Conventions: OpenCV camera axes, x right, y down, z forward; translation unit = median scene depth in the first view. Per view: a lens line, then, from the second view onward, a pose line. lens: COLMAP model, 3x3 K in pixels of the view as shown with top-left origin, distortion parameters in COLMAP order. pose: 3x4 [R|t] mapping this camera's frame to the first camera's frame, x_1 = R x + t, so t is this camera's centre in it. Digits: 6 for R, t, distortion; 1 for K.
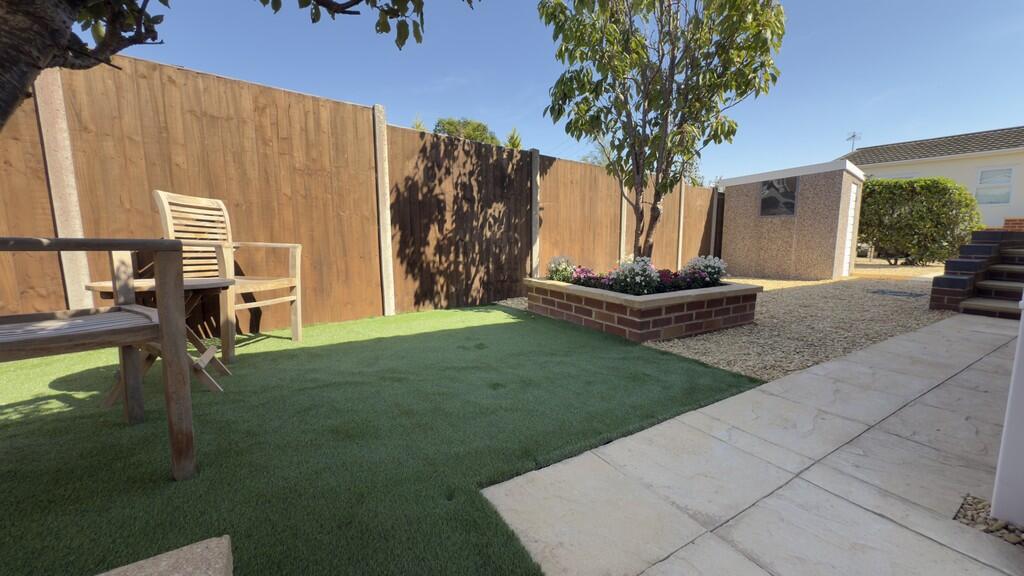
lens RADIAL K [[408.0, 0, 512.0], [0, 408.0, 288.0], [0, 0, 1]] dist [0.001590, 0.000025]
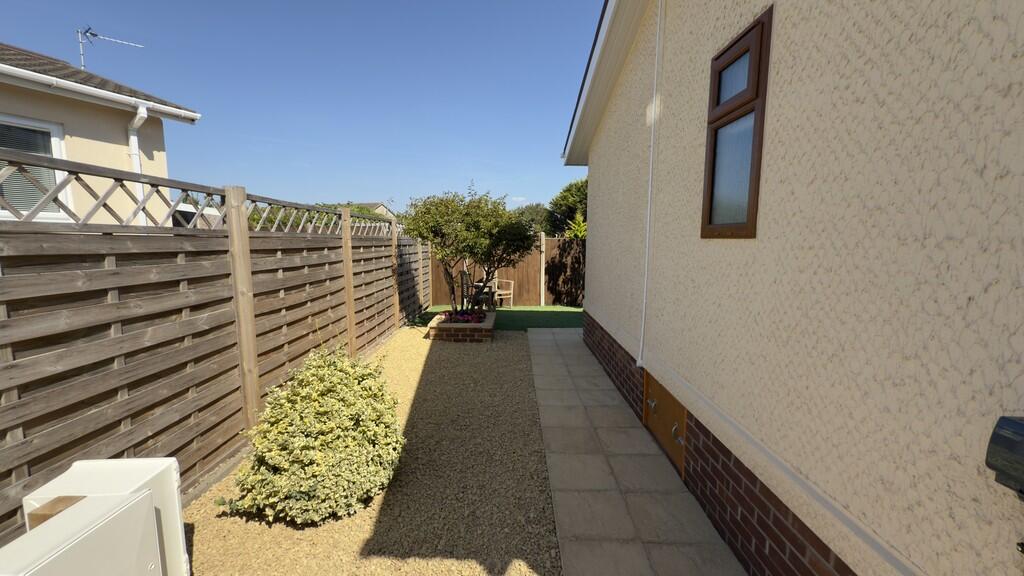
lens RADIAL K [[408.0, 0, 512.0], [0, 408.0, 288.0], [0, 0, 1]] dist [0.001590, 0.000025]
pose [[0.841533, 0.082688, -0.533840, 1.069179], [-0.087498, 0.996031, 0.016349, -0.083986], [0.533073, 0.032951, 0.845428, -1.566517]]
